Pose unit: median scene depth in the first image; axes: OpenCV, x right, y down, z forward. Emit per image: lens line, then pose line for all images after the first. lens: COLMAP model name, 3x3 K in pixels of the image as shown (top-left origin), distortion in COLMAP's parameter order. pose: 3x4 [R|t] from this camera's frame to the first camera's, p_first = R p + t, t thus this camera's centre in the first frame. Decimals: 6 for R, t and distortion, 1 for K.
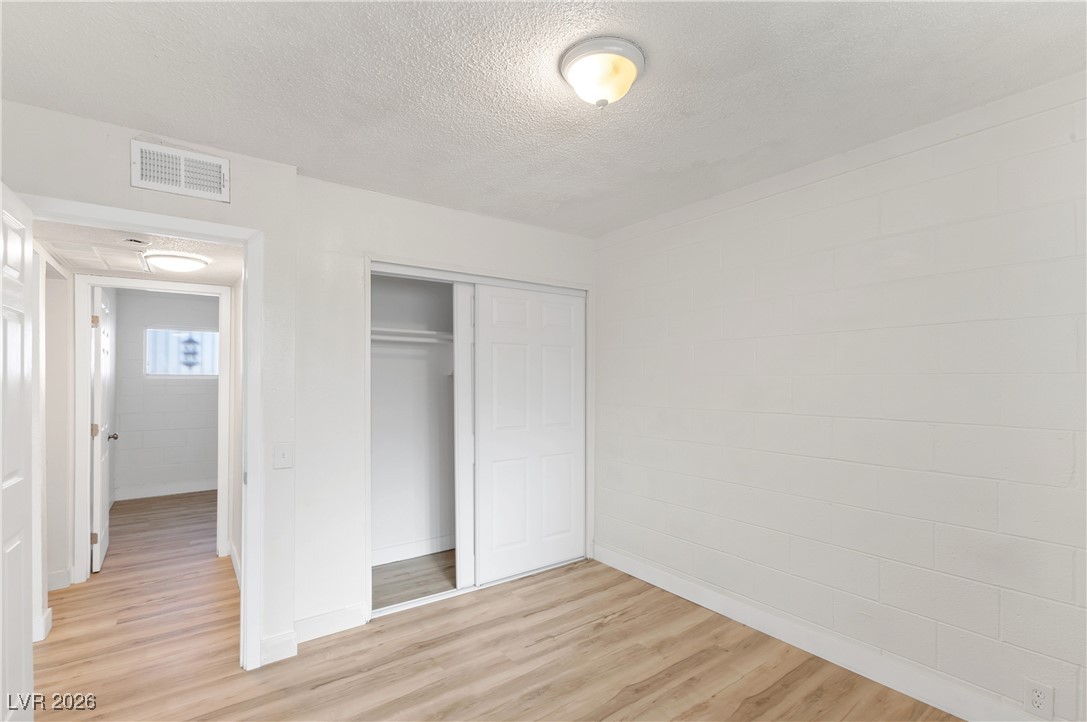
lens RADIAL K [[499.0, 0, 525.2], [0, 499.0, 379.7], [0, 0, 1]] dist [-0.001873, 0.000396]
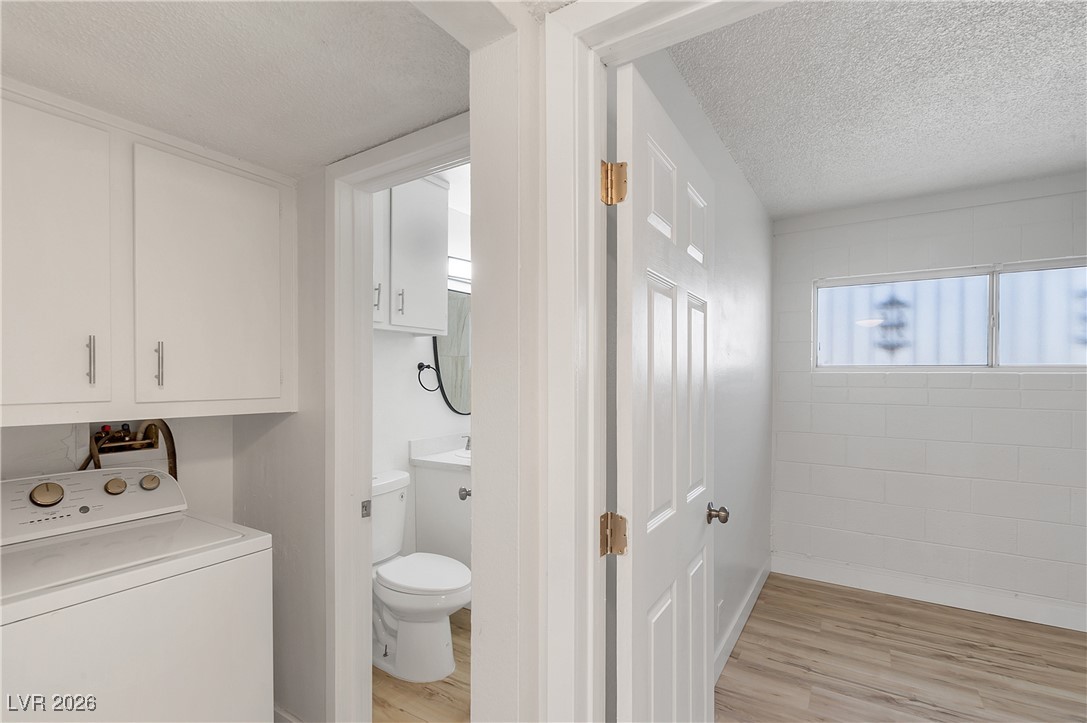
lens RADIAL K [[499.0, 0, 540.4], [0, 499.0, 370.3], [0, 0, 1]] dist [-0.001873, 0.000396]
pose [[0.372501, -0.012954, -0.927941, -0.317988], [0.003445, 0.999915, -0.012575, 0.000255], [0.928025, 0.001488, 0.372514, 0.452665]]
